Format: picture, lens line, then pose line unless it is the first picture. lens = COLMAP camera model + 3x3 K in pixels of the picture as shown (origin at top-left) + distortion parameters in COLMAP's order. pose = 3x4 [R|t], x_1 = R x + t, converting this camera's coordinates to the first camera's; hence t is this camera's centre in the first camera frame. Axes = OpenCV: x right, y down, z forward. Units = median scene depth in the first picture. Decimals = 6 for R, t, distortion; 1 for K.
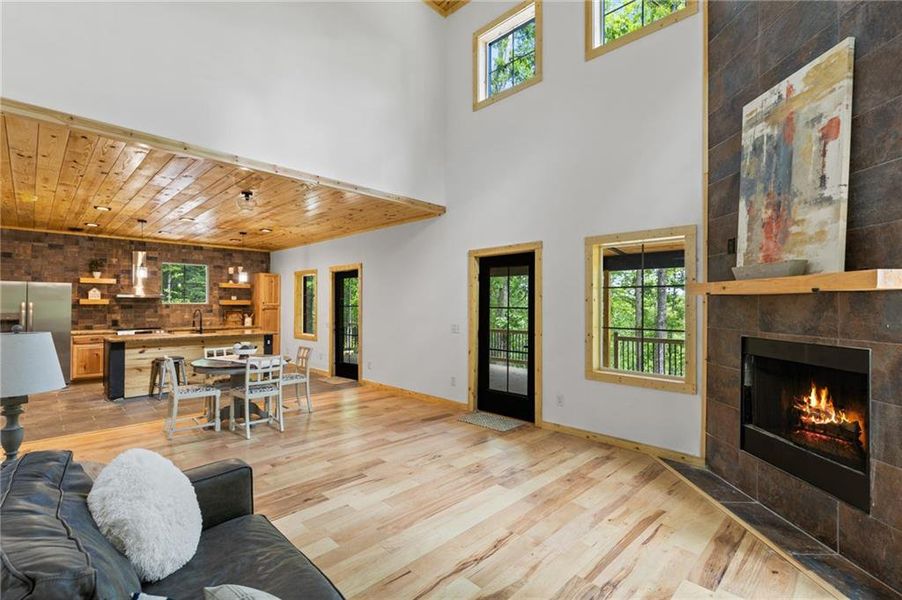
lens RADIAL K [[413.2, 0, 451.3], [0, 413.2, 301.8], [0, 0, 1]] dist [0.004462, 0.001450]
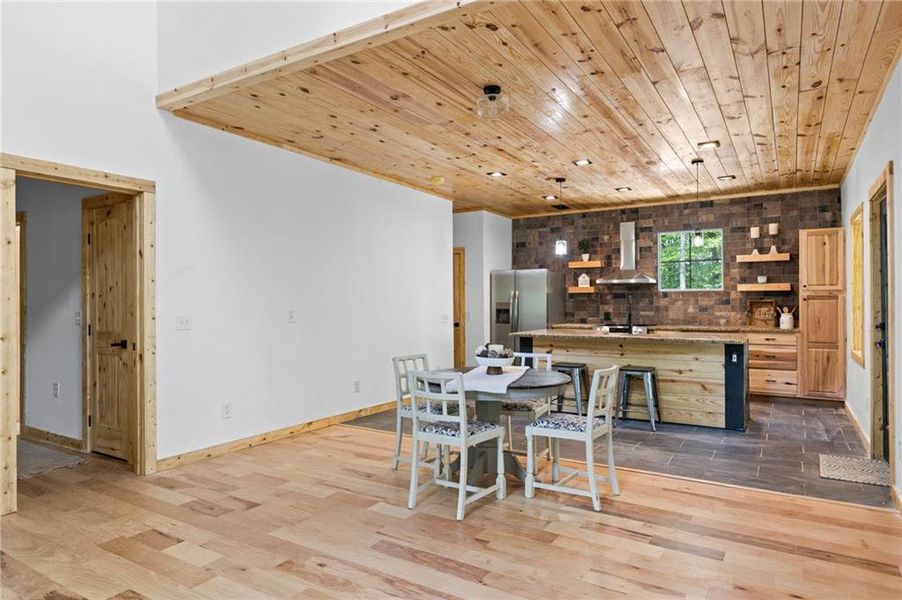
lens RADIAL K [[546.8, 0, 449.8], [0, 546.8, 300.7], [0, 0, 1]] dist [-0.000406, -0.002554]
pose [[0.220850, -0.008060, -0.975274, 0.155849], [0.010827, 0.999924, -0.005812, 0.025403], [0.975248, -0.009276, 0.220921, 0.504714]]
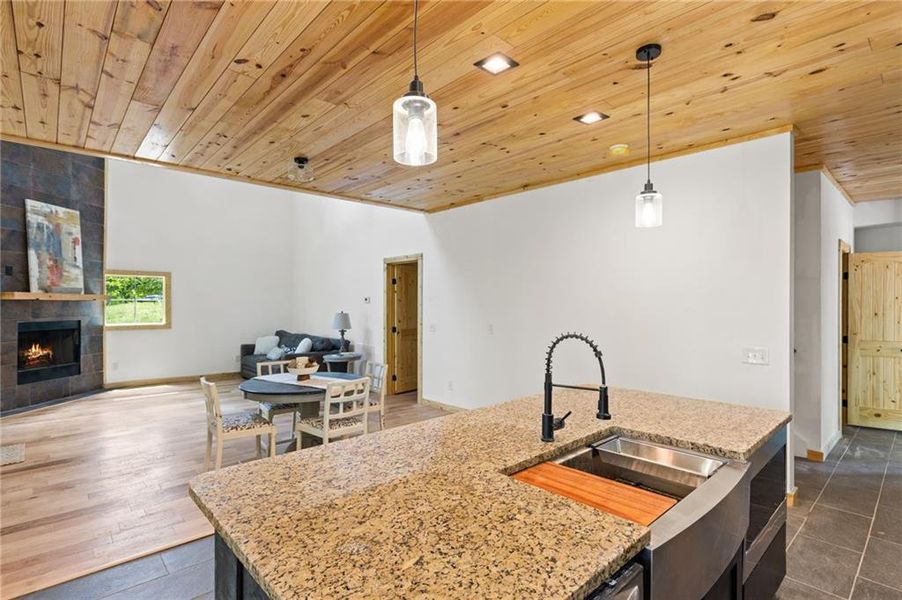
lens RADIAL K [[445.1, 0, 455.1], [0, 445.1, 302.0], [0, 0, 1]] dist [-0.003749, 0.001410]
pose [[-0.998770, -0.002882, 0.049498, -0.535834], [-0.003448, 0.999929, -0.011370, 0.003848], [-0.049461, -0.011526, -0.998710, 1.177074]]
